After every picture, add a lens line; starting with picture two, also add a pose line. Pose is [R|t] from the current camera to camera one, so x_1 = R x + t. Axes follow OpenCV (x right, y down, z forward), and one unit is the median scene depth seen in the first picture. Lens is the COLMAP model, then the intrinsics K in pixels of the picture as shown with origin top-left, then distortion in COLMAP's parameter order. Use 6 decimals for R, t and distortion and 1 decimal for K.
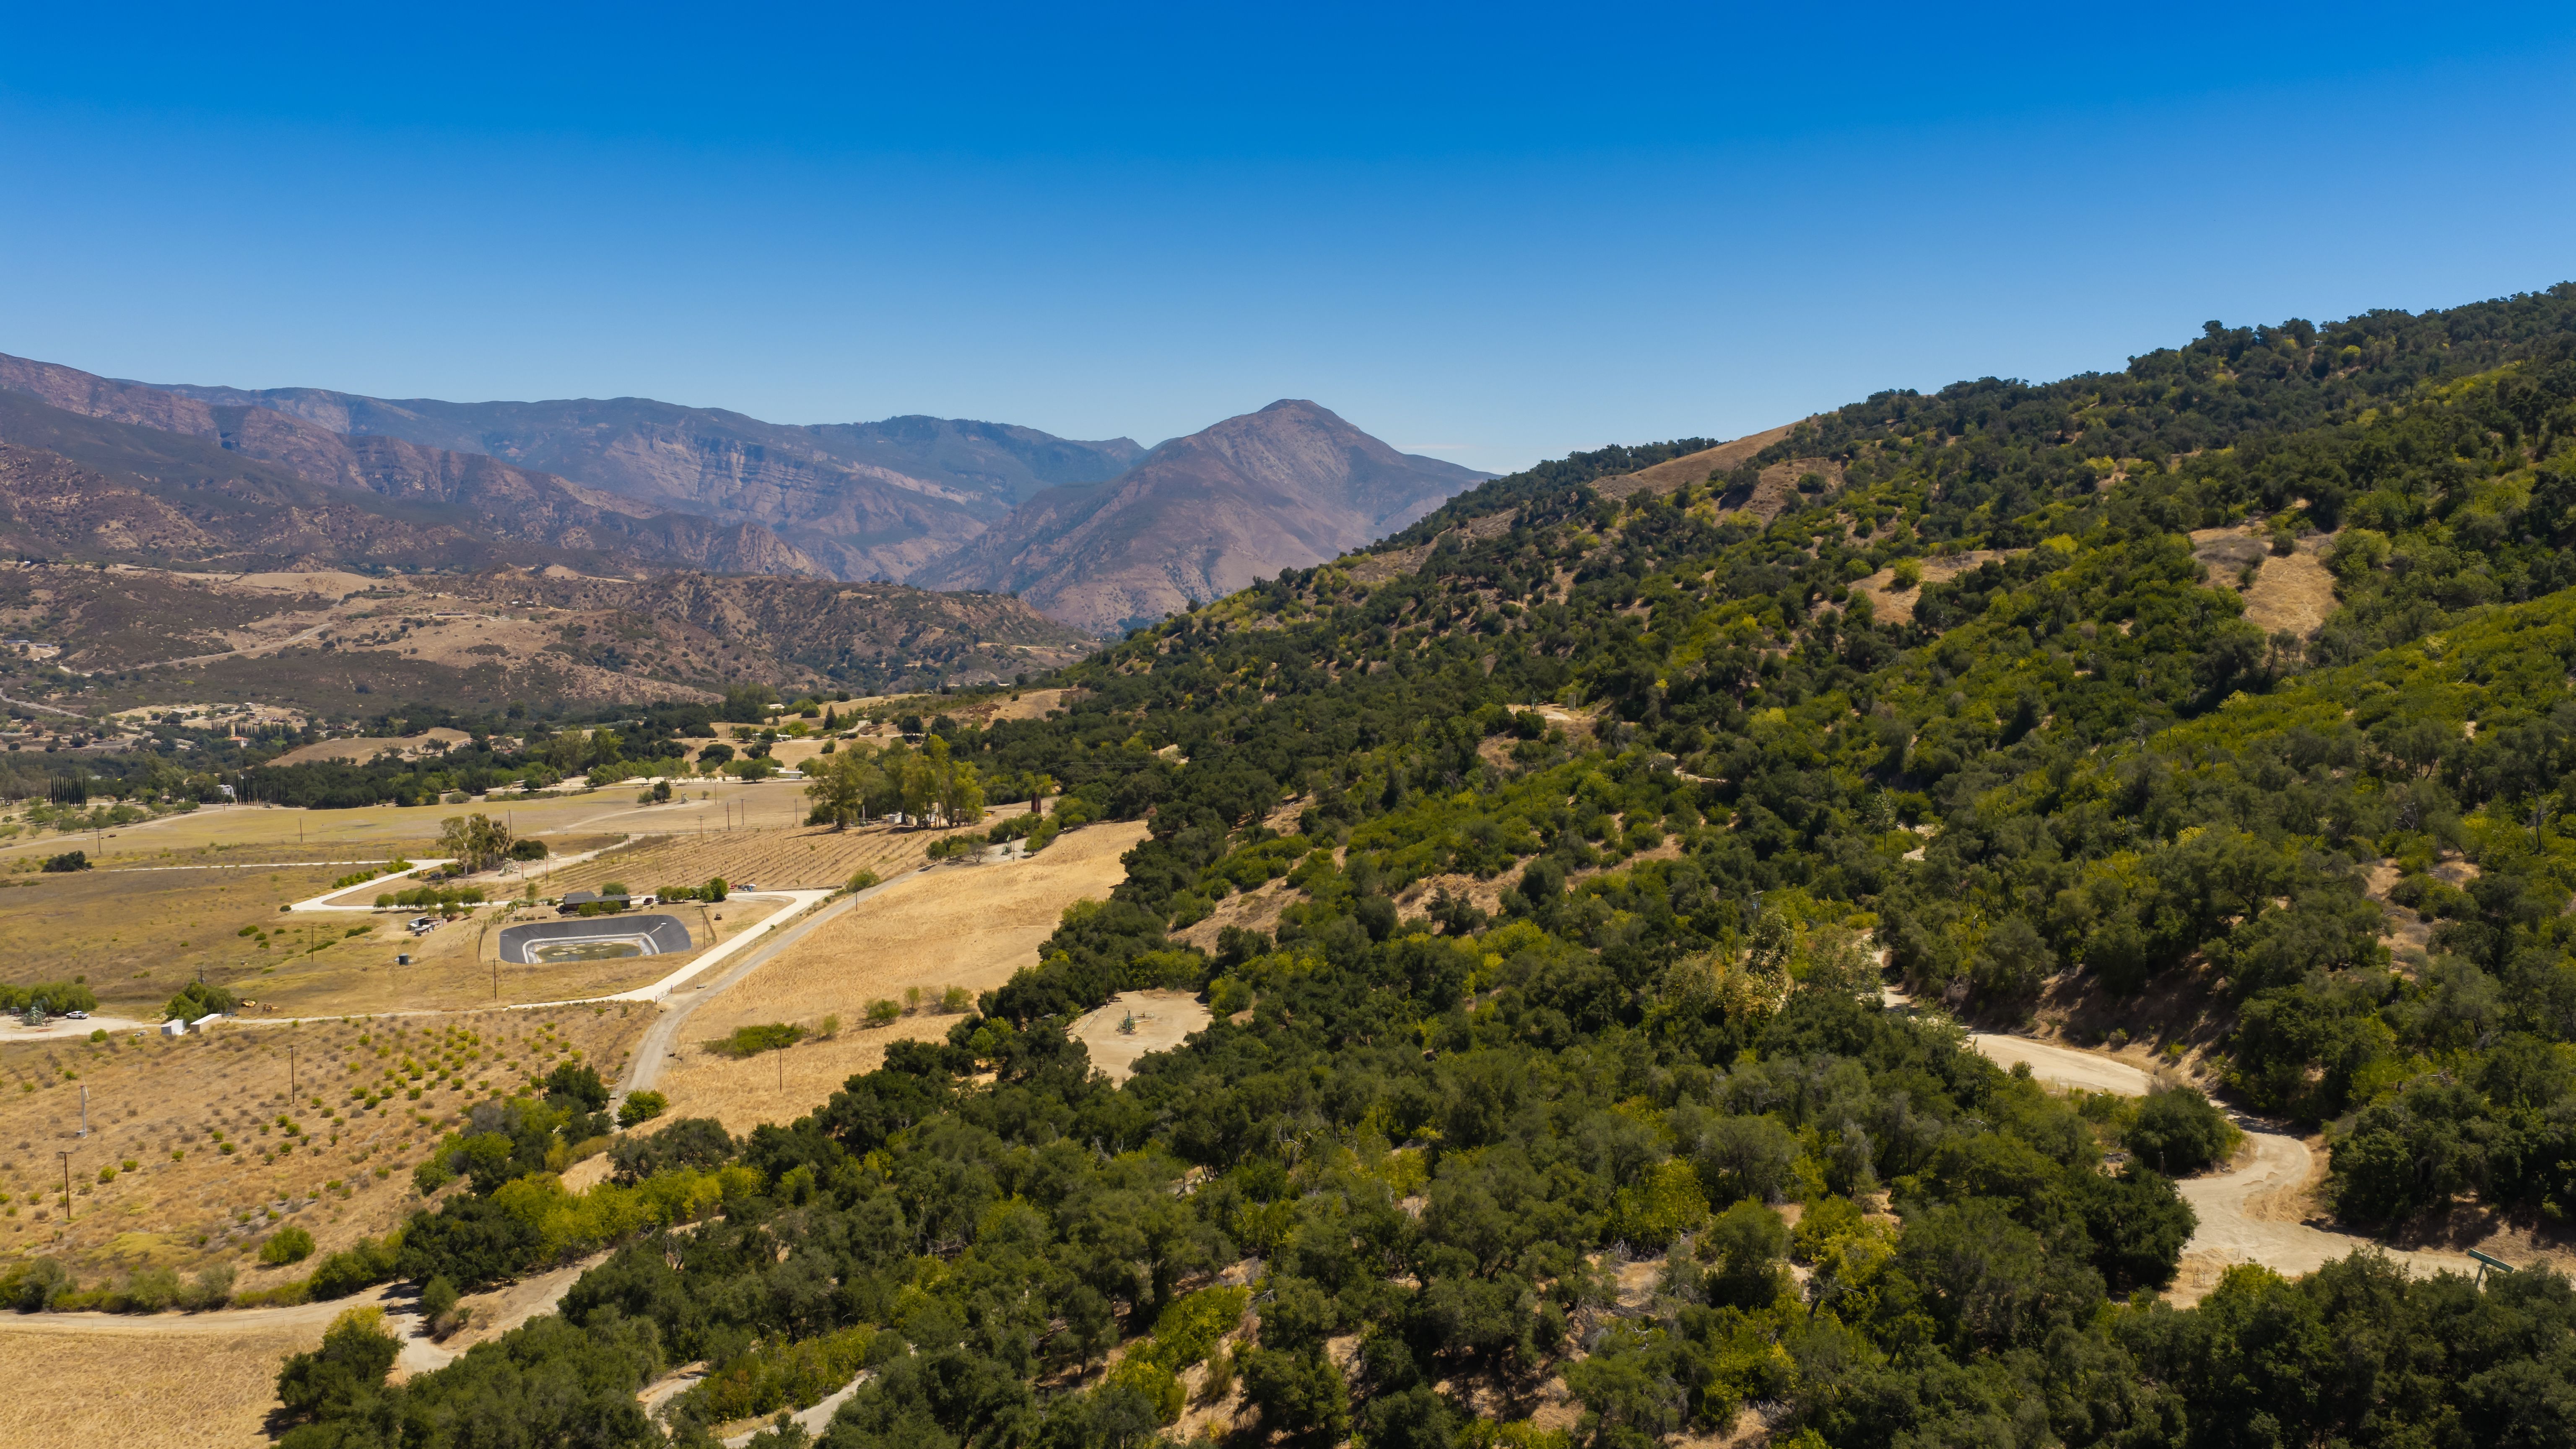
lens RADIAL K [[2126.2, 0, 1298.4], [0, 2126.2, 725.2], [0, 0, 1]] dist [0.031260, -0.065269]
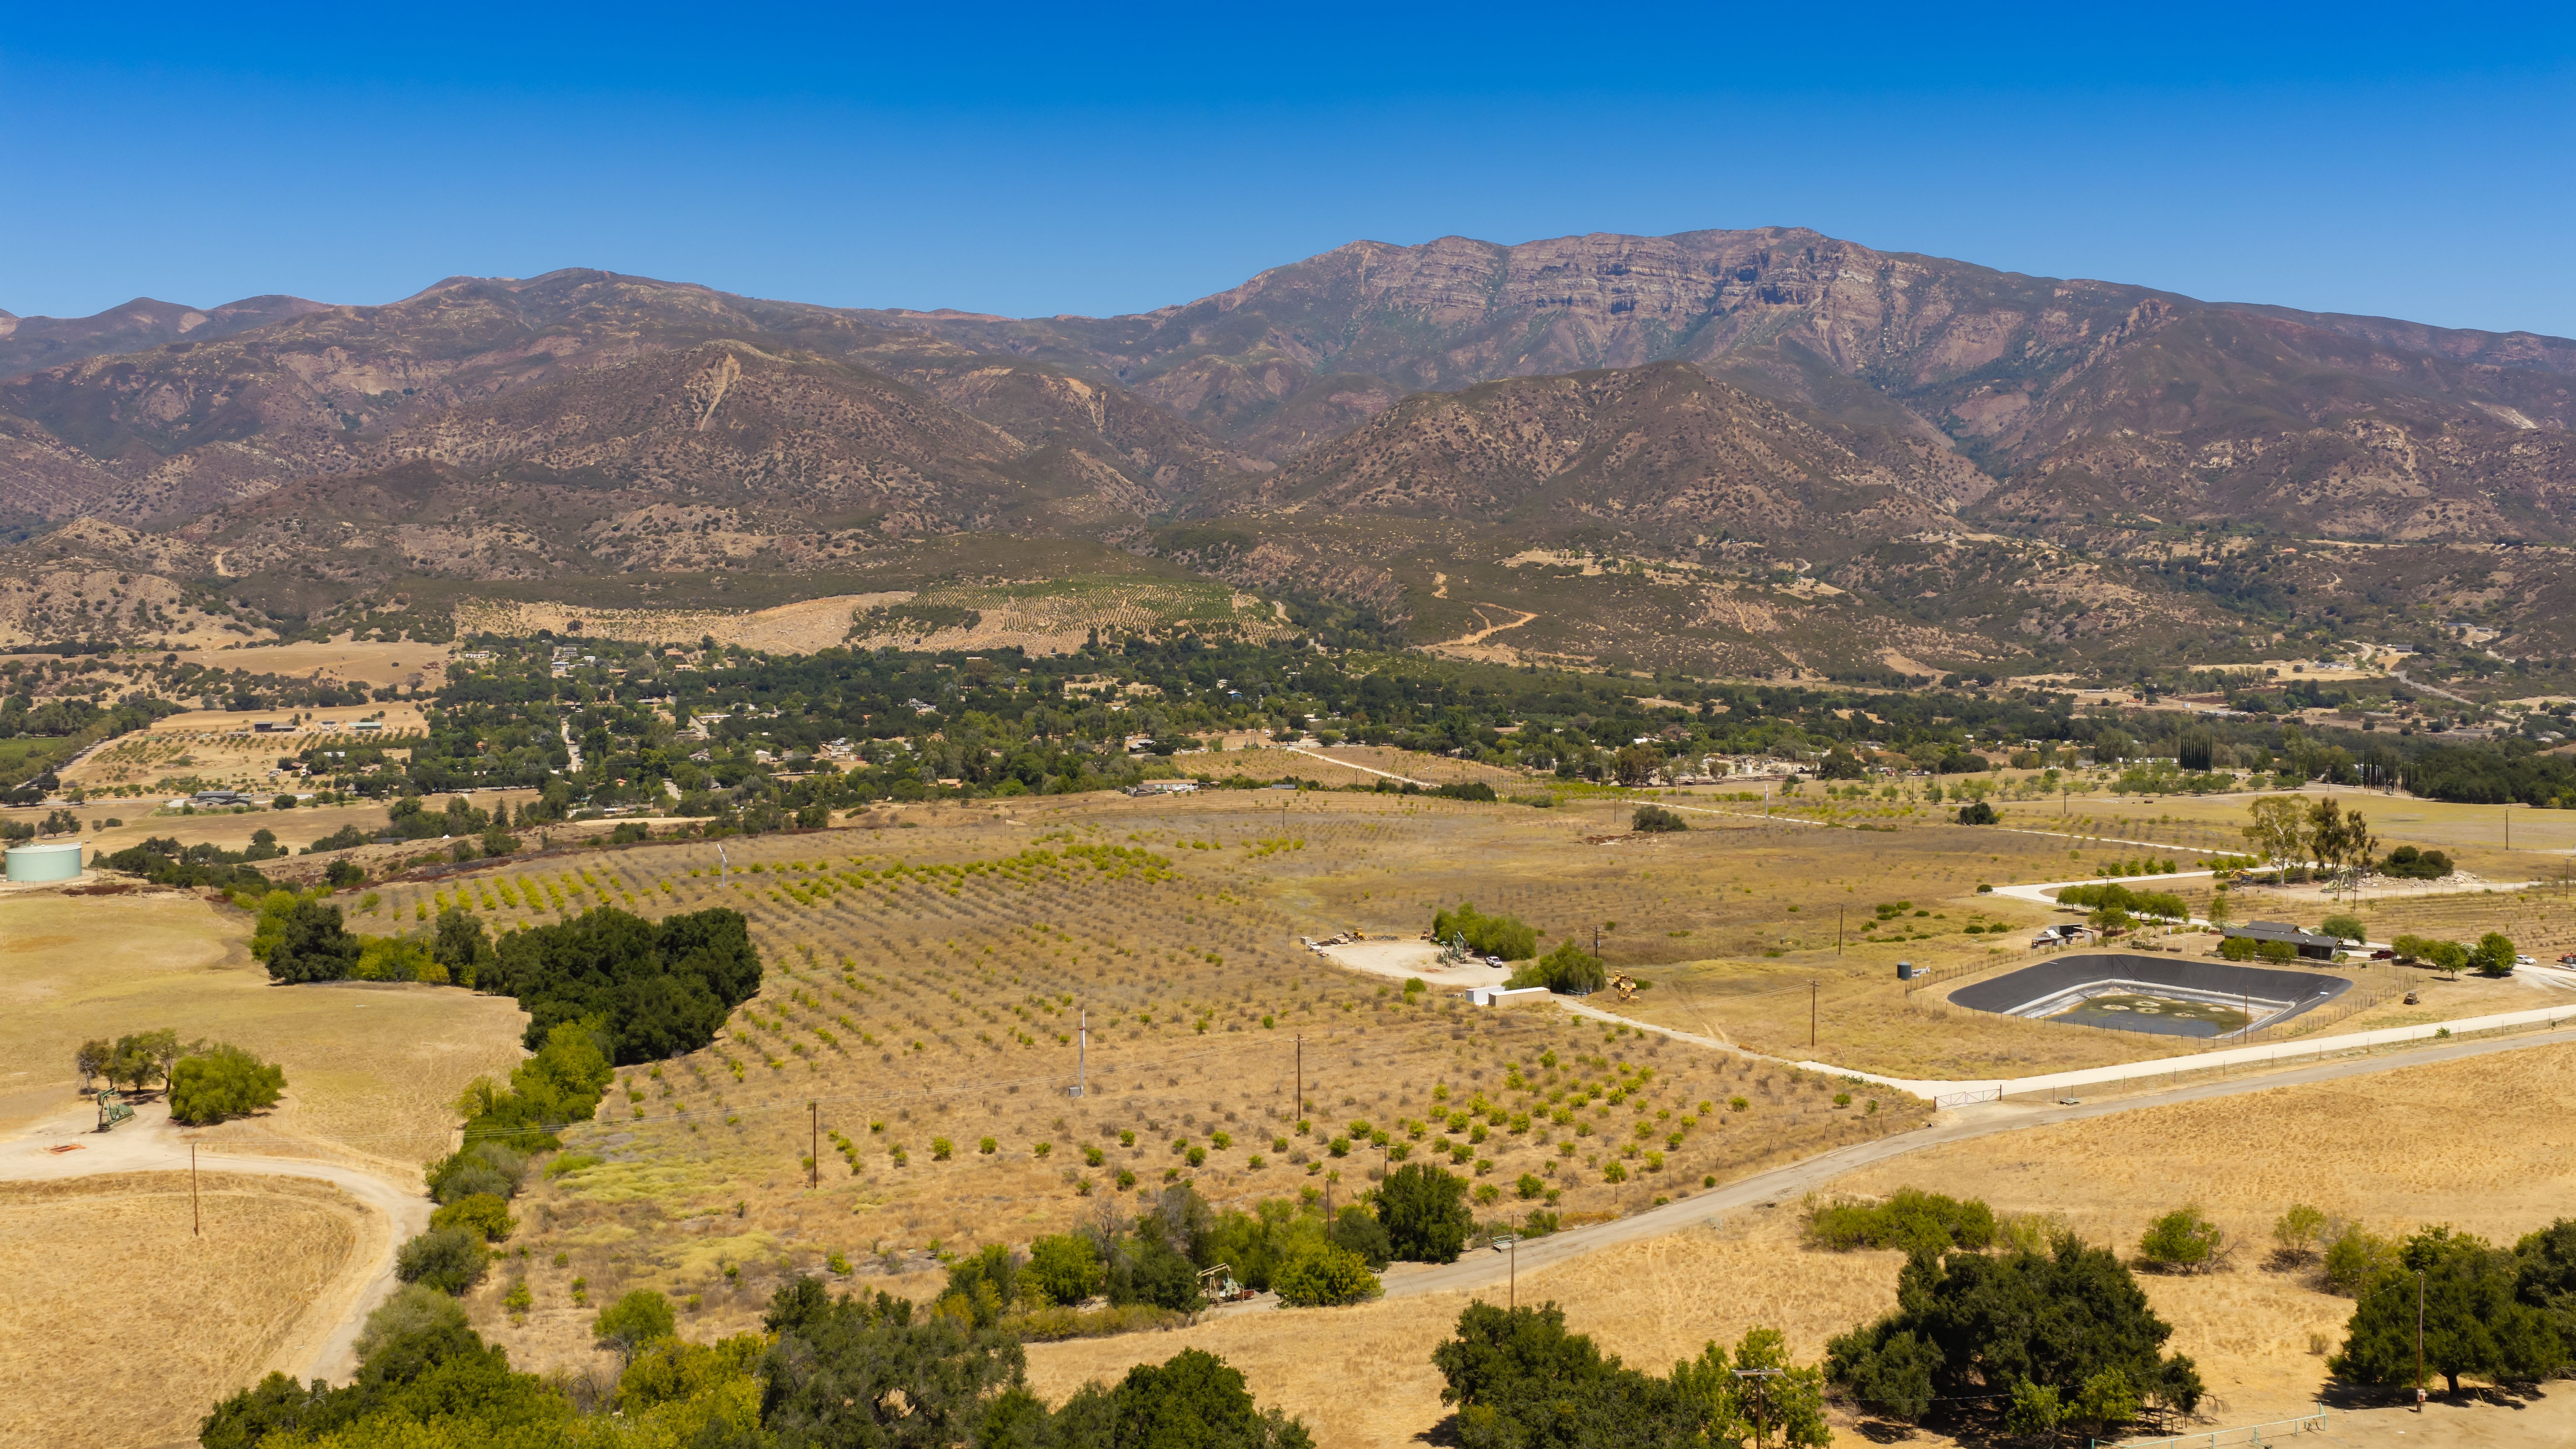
lens RADIAL K [[2126.2, 0, 1298.4], [0, 2126.2, 725.2], [0, 0, 1]] dist [0.031260, -0.065269]
pose [[0.441529, 0.066973, -0.894744, 0.026534], [-0.070980, 0.996692, 0.039578, 0.005309], [0.894435, 0.046034, 0.444822, 0.147322]]
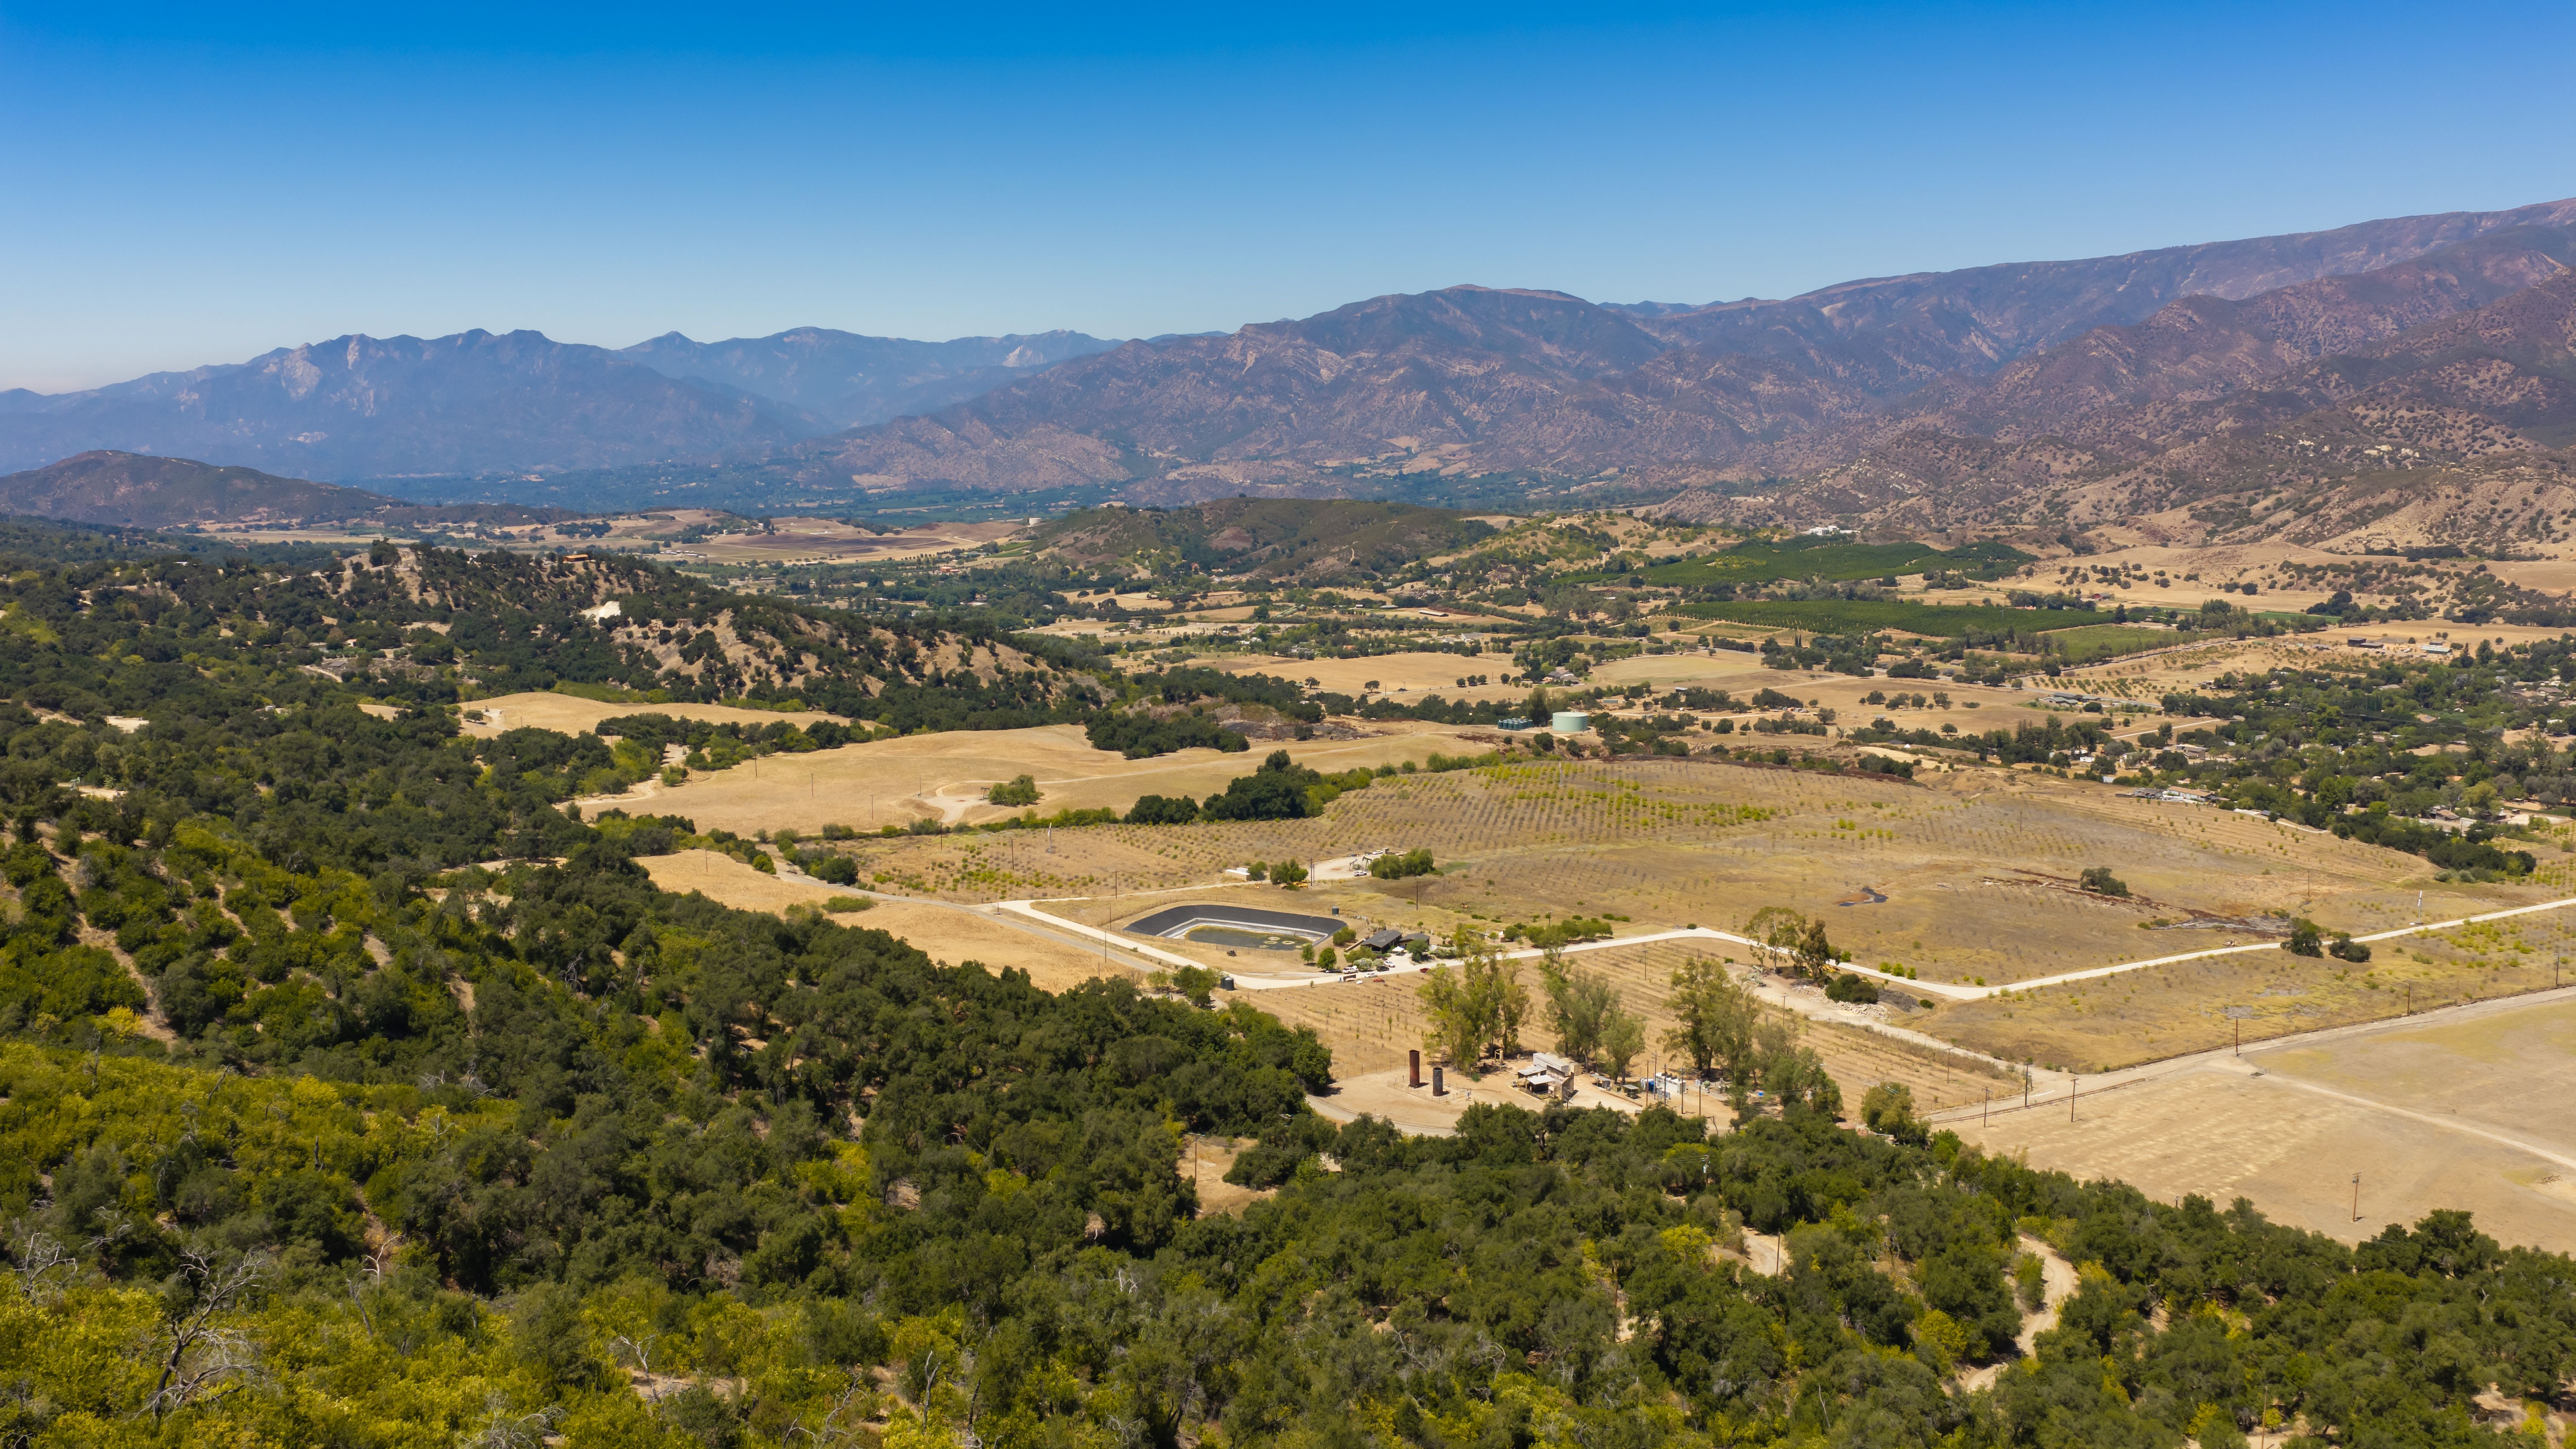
lens RADIAL K [[2126.2, 0, 1298.4], [0, 2126.2, 725.2], [0, 0, 1]] dist [0.031260, -0.065269]
pose [[-0.748606, 0.105745, -0.654529, 0.116198], [-0.043986, 0.977103, 0.208168, -0.073115], [0.661555, 0.184626, -0.726814, 0.527868]]
